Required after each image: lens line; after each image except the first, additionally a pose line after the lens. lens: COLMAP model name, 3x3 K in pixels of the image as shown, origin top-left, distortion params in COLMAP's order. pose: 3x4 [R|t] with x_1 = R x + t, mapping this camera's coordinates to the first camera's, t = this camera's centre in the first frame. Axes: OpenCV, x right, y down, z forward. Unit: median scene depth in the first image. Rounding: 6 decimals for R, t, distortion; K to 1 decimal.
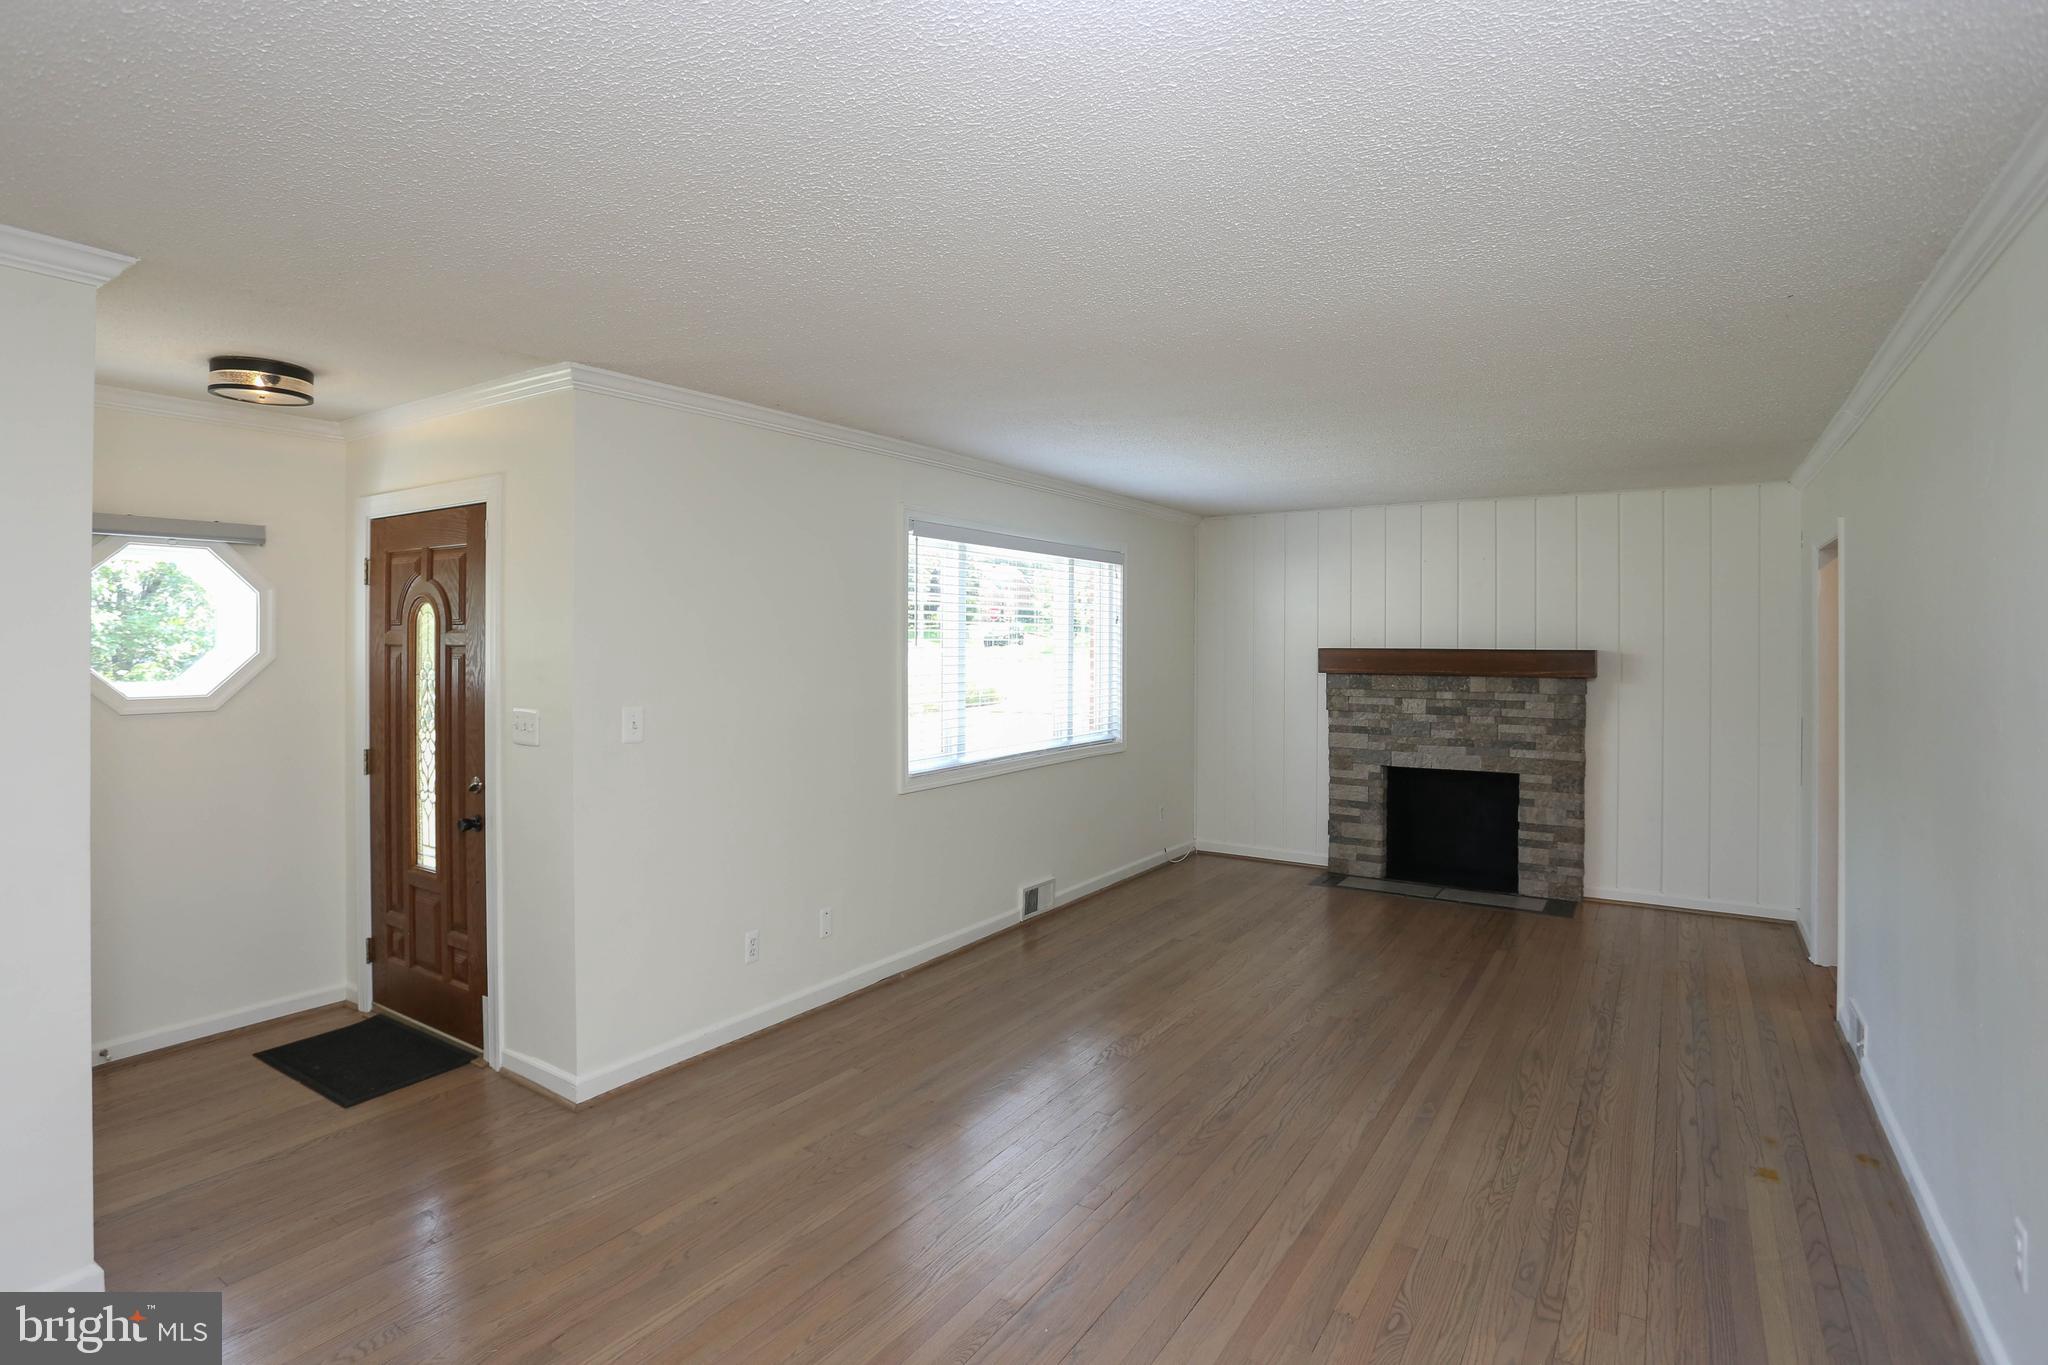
lens RADIAL K [[1047.6, 0, 995.7], [0, 1047.6, 645.7], [0, 0, 1]] dist [-0.046791, 0.001411]
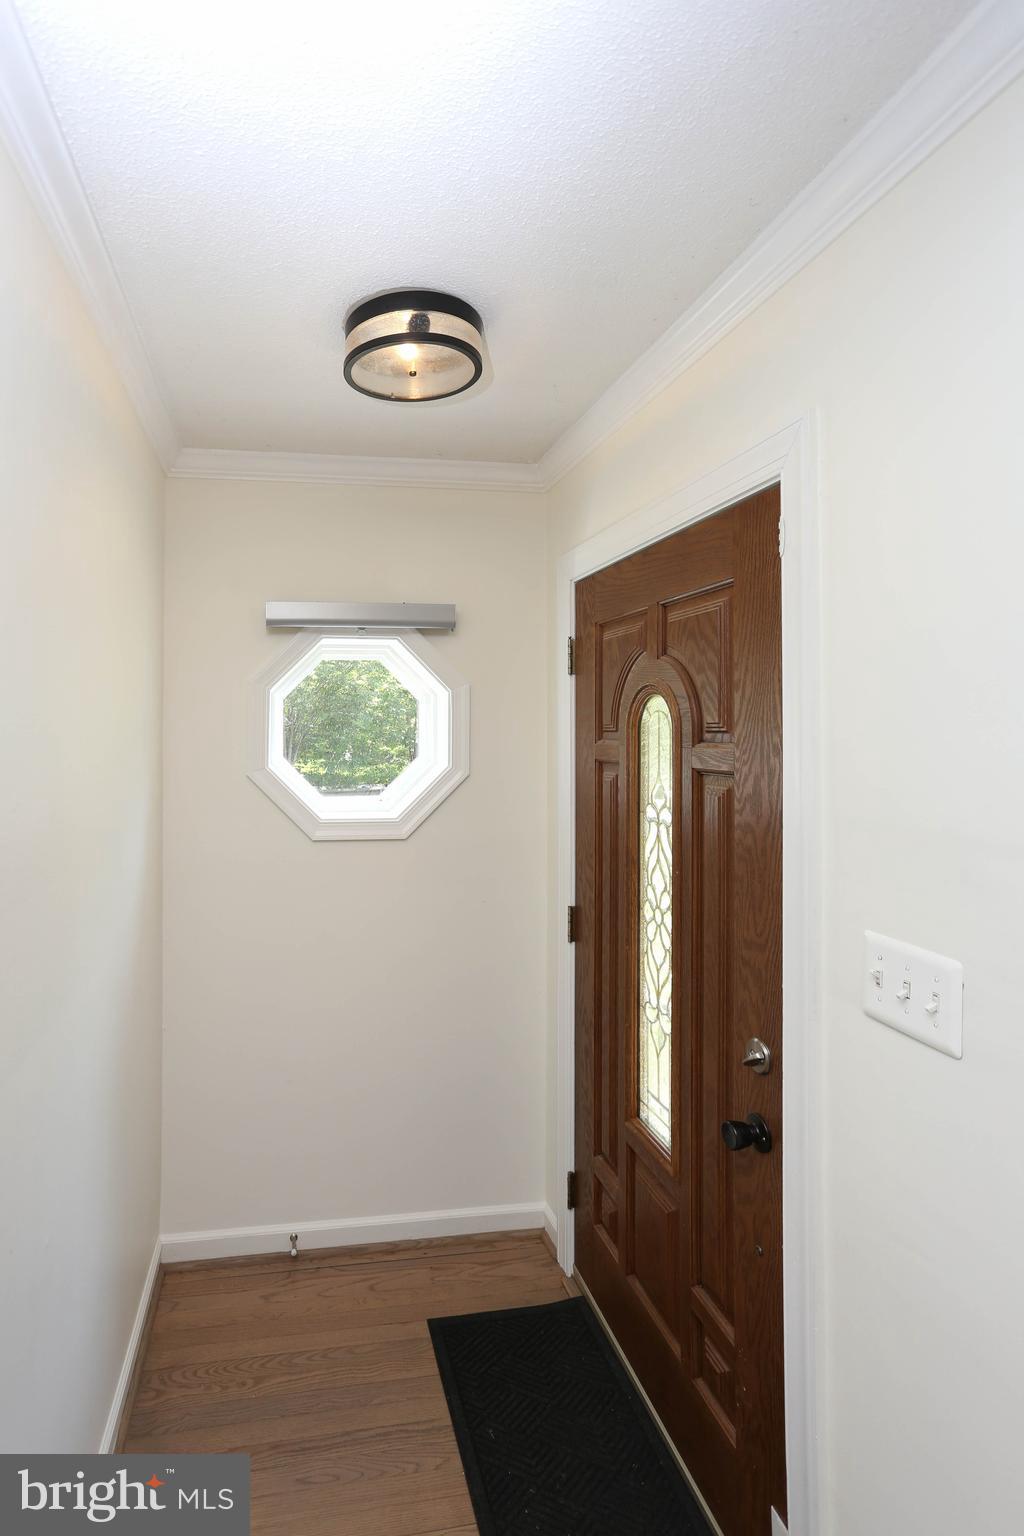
lens RADIAL K [[785.7, 0, 509.9], [0, 785.7, 761.2], [0, 0, 1]] dist [-0.046791, 0.001411]
pose [[0.803183, 0.015753, -0.595523, -0.348287], [0.004028, 0.999484, 0.031871, -0.018012], [0.595718, -0.027997, 0.802705, 0.582708]]
